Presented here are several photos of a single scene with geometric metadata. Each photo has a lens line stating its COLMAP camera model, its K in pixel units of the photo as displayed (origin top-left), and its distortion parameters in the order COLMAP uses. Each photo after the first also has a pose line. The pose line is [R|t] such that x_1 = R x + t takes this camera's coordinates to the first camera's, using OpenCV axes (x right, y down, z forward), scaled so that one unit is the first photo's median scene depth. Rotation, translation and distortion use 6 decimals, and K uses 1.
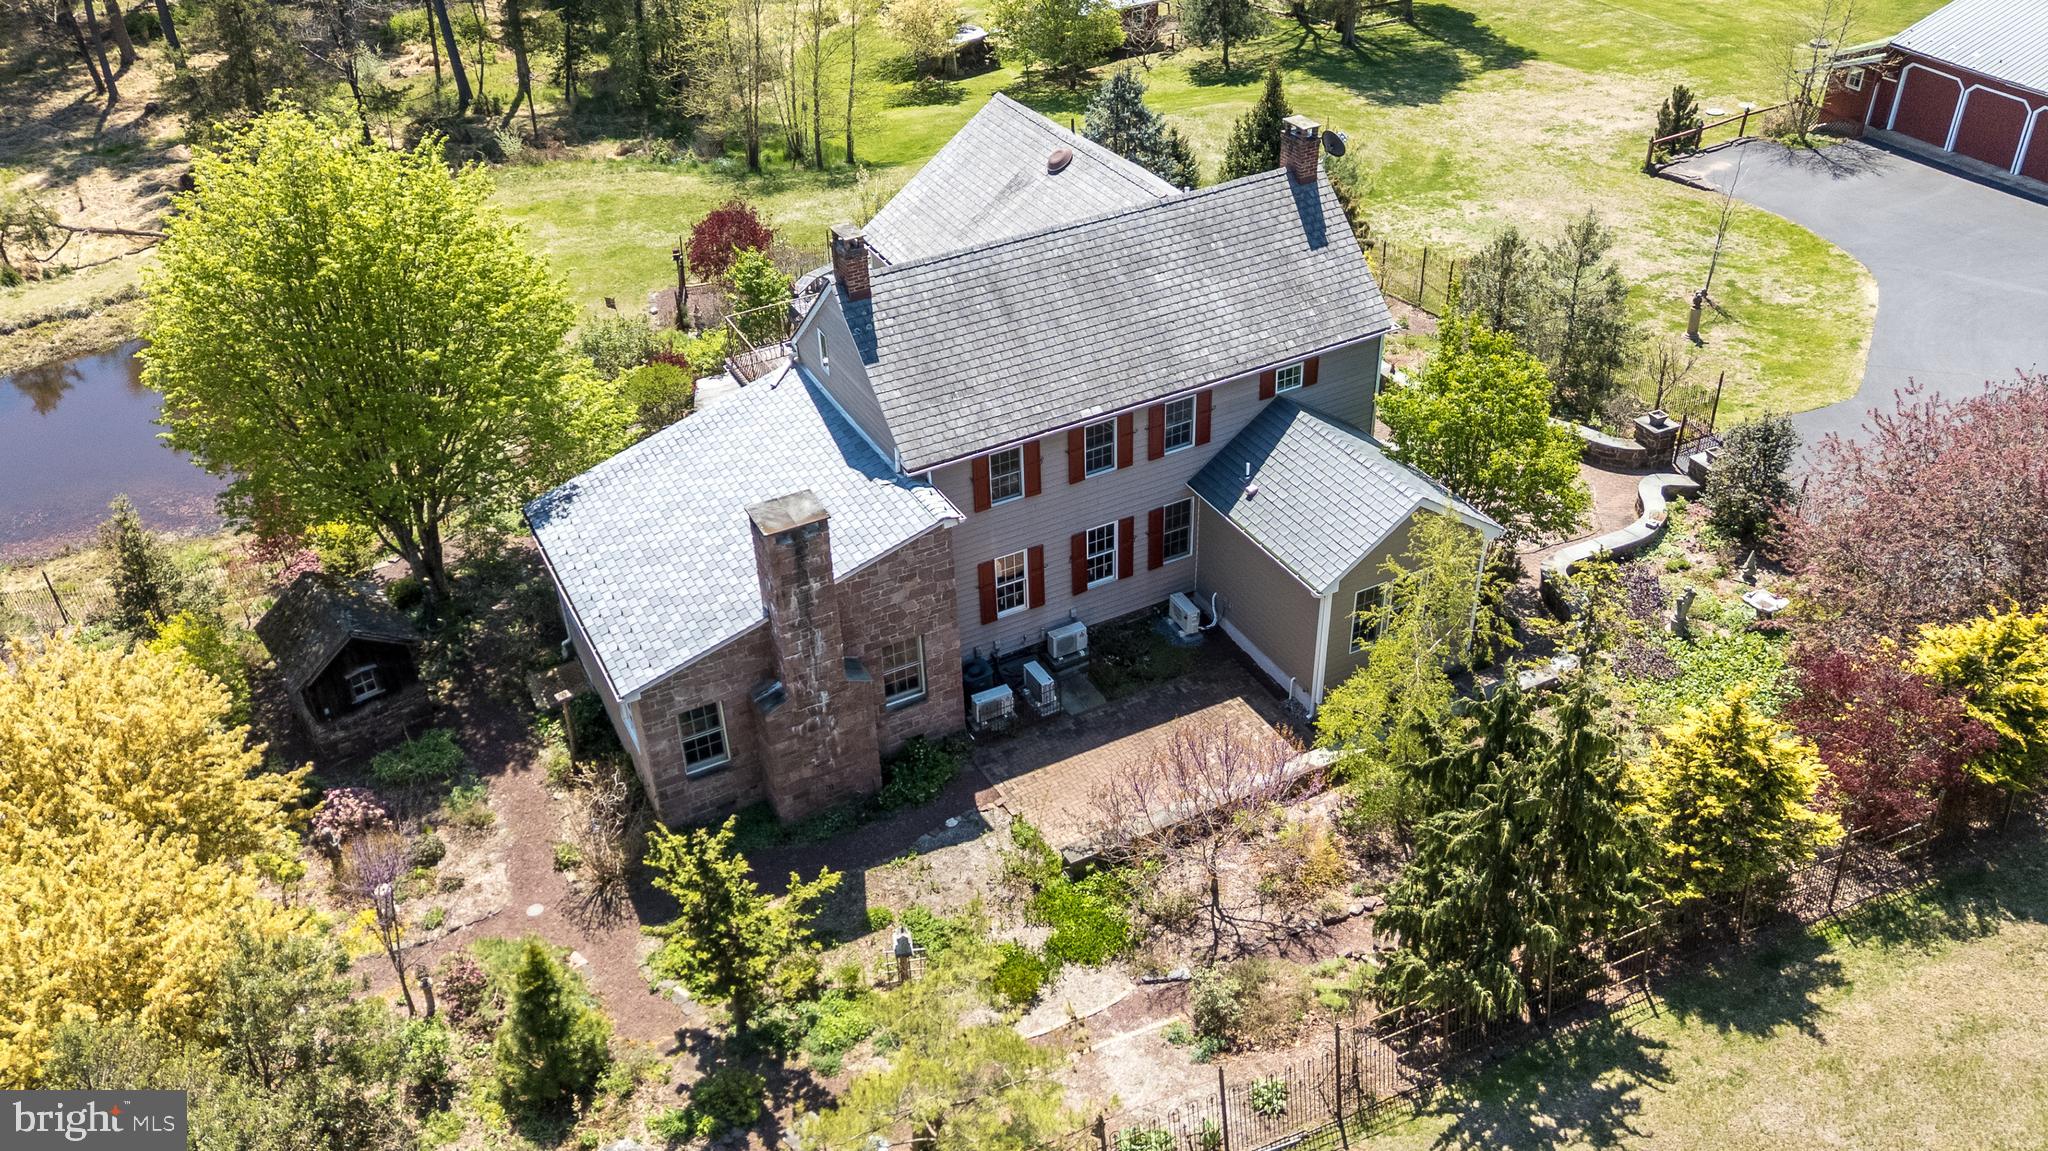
lens RADIAL K [[1625.8, 0, 987.1], [0, 1625.8, 608.1], [0, 0, 1]] dist [0.089358, -0.087882]
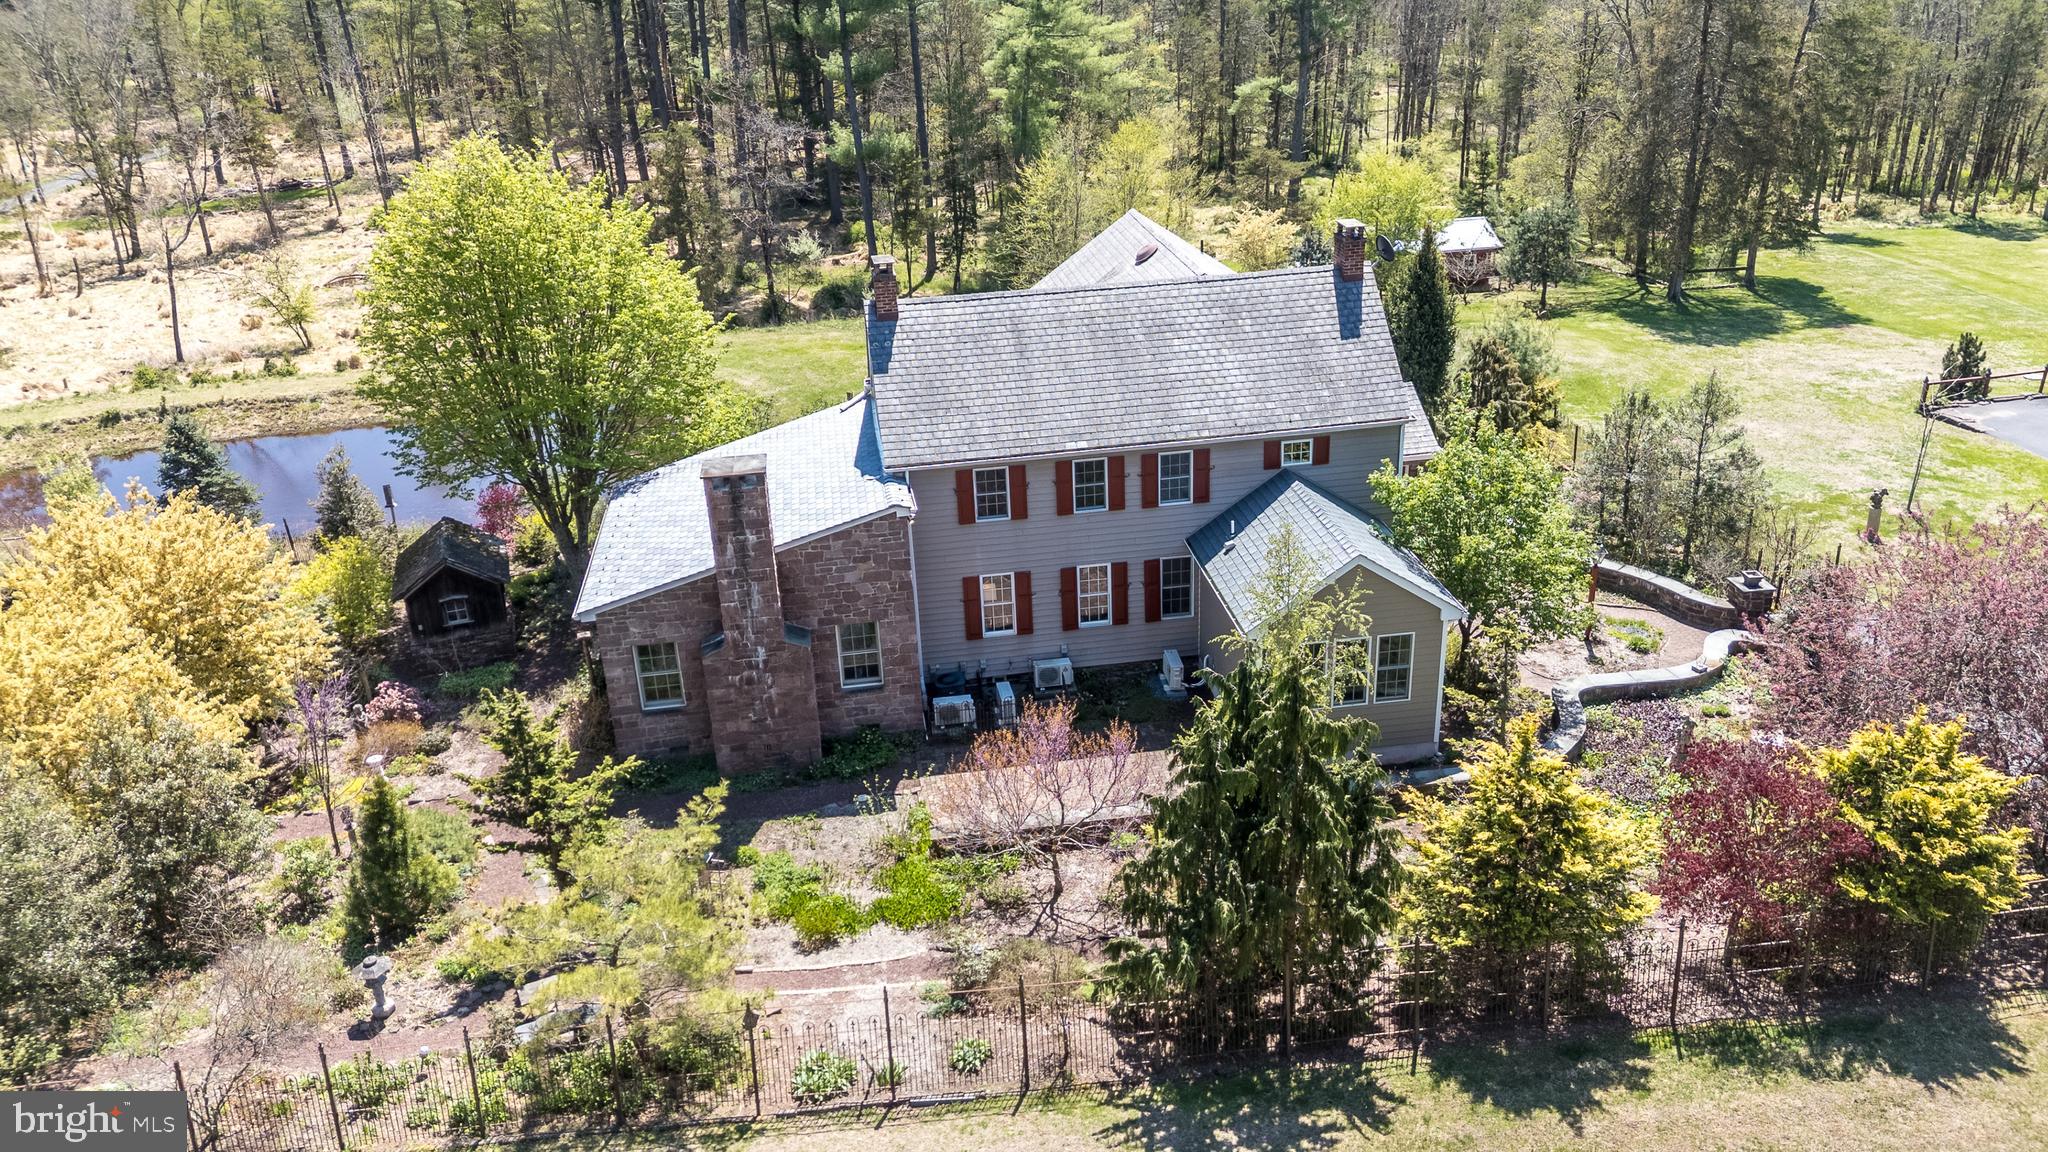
lens RADIAL K [[1492.1, 0, 1035.0], [0, 1492.1, 575.2], [0, 0, 1]] dist [0.083245, -0.082611]
pose [[0.952029, 0.135359, -0.274442, 0.305003], [-0.181990, 0.971453, -0.152178, 0.110584], [0.246009, 0.194824, 0.949486, 0.081396]]
